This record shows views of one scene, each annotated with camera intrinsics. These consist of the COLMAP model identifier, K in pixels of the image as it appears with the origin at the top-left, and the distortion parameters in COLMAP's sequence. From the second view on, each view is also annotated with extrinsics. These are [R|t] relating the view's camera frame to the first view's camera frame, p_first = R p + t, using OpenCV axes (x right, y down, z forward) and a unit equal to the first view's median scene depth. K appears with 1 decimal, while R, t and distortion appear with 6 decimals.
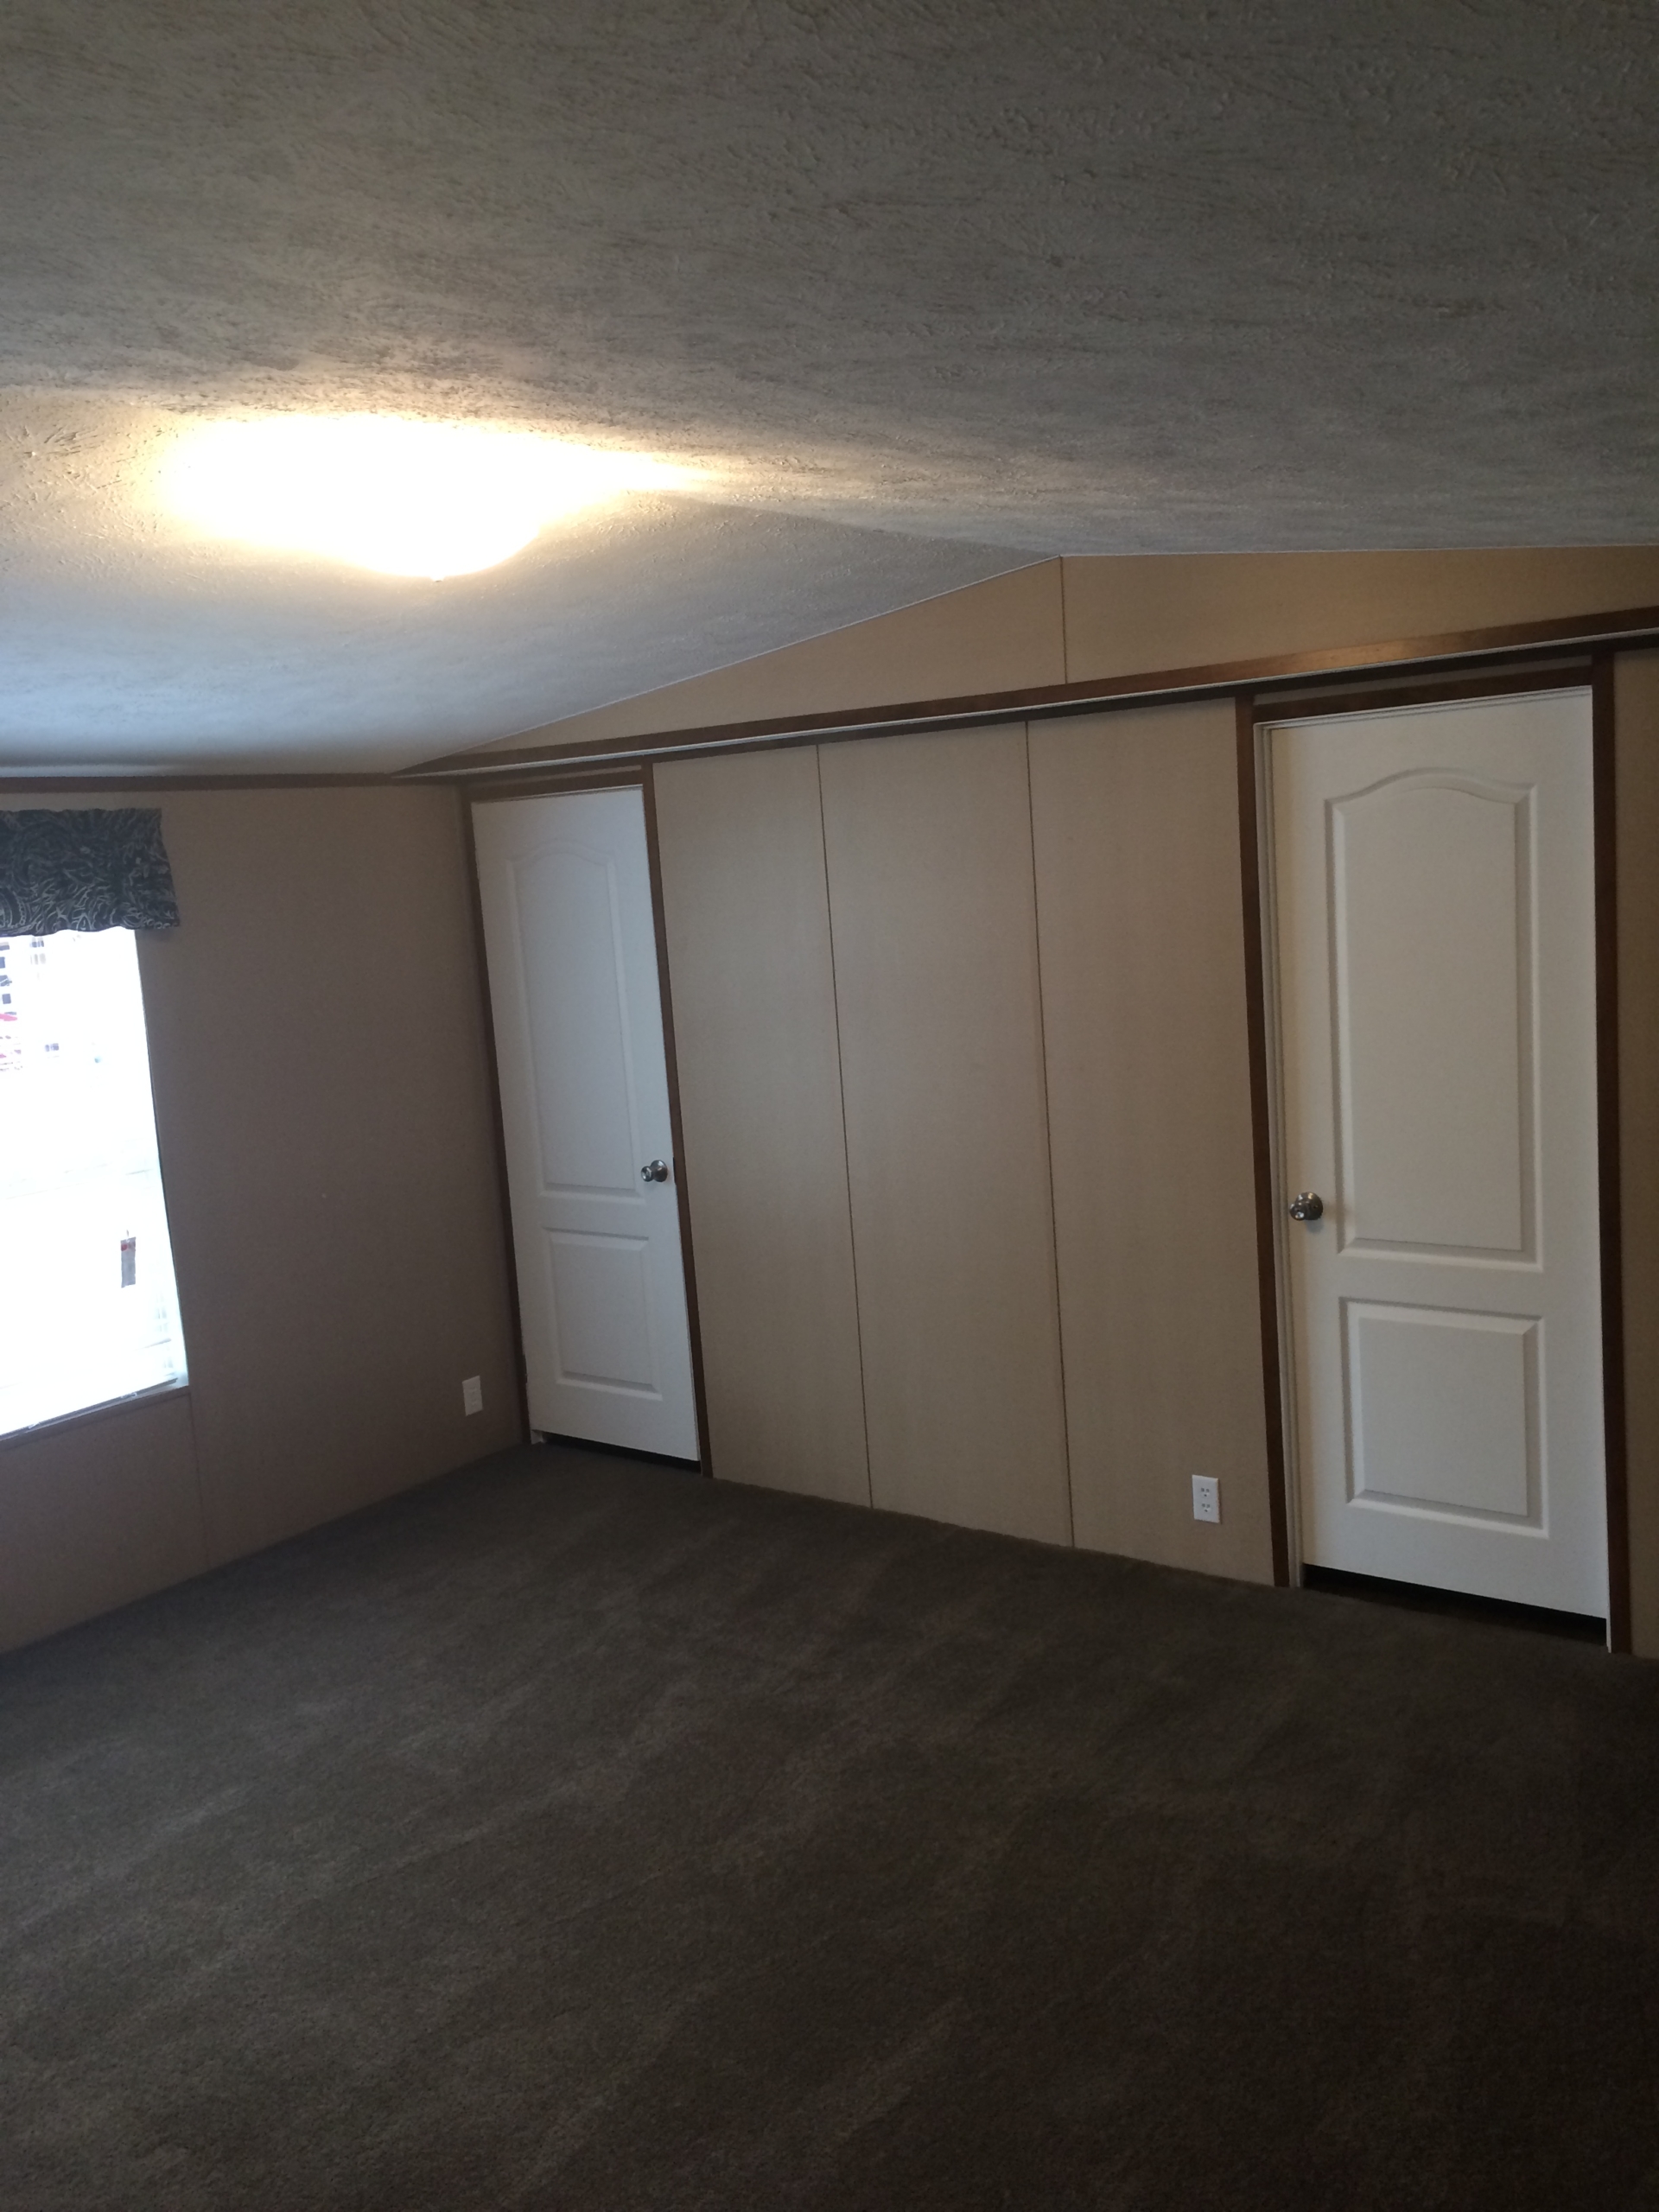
lens RADIAL K [[1904.6, 0, 829.5], [0, 1904.6, 1106.0], [0, 0, 1]] dist [0.033231, -0.000659]
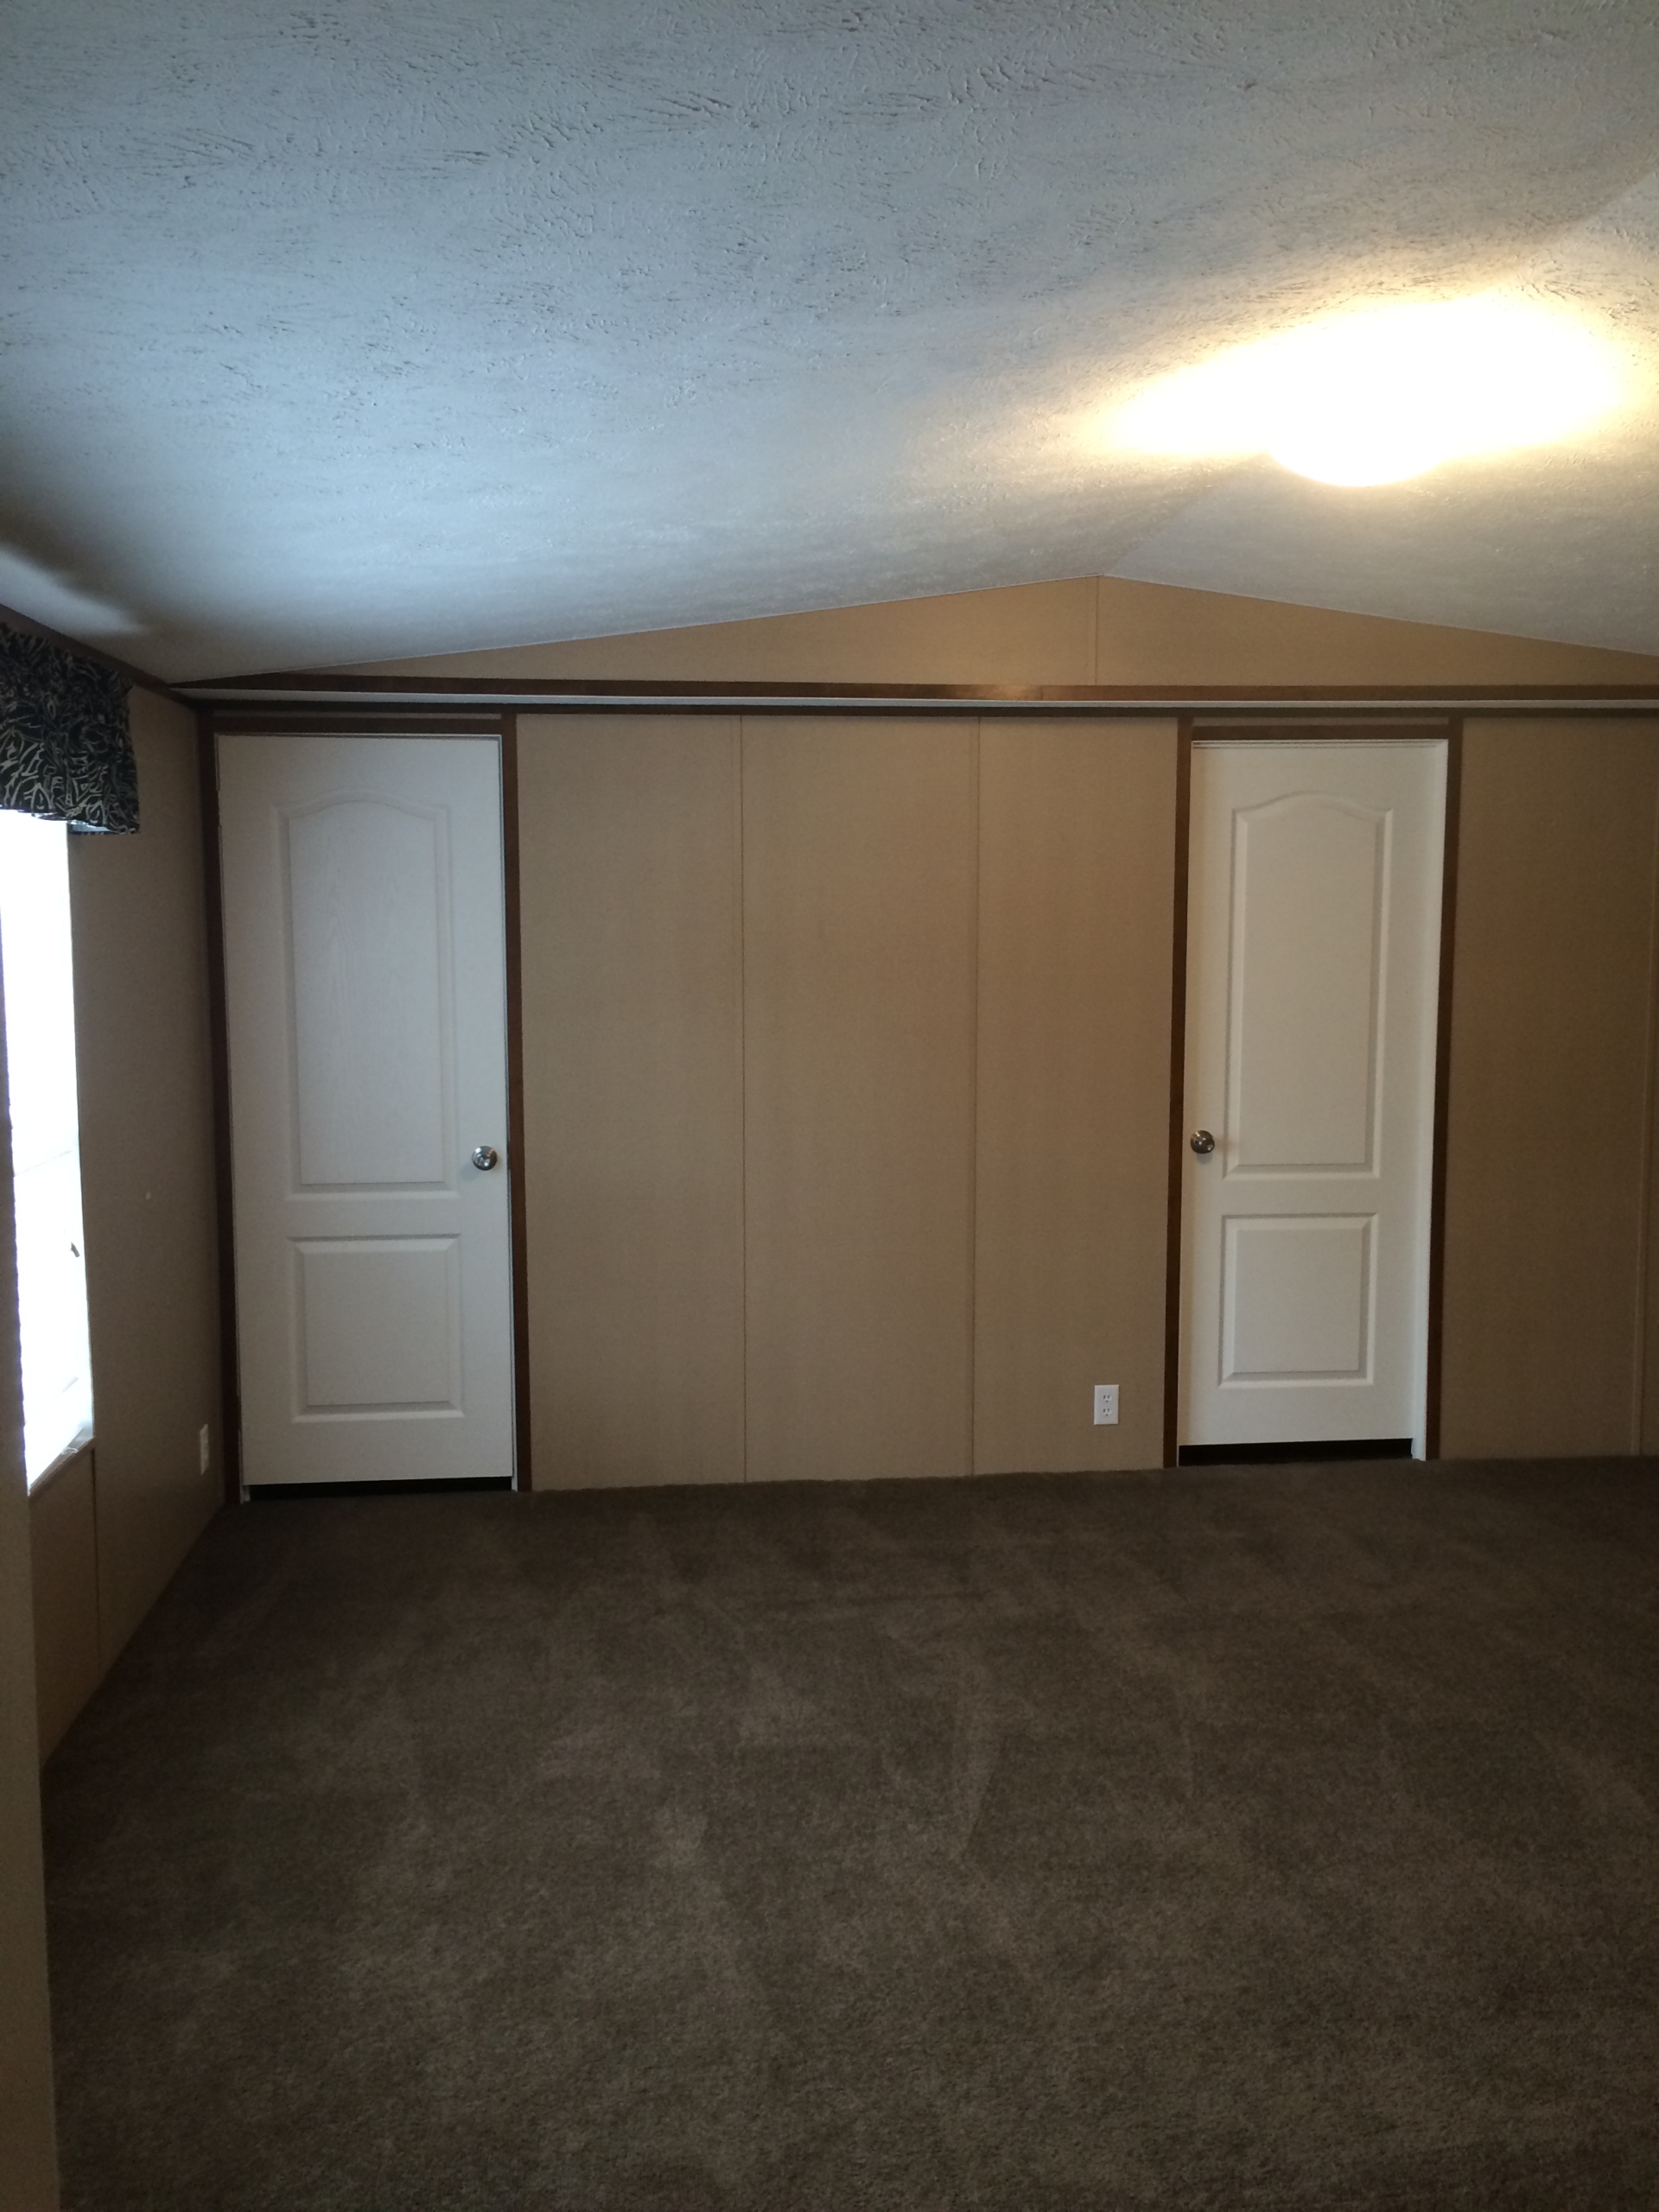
lens RADIAL K [[1904.6, 0, 829.5], [0, 1904.6, 1106.0], [0, 0, 1]] dist [0.033231, -0.000659]
pose [[0.728927, -0.002703, 0.684586, -0.718449], [0.046831, 0.997847, -0.045924, 0.071121], [-0.682988, 0.065535, 0.727484, 0.265297]]
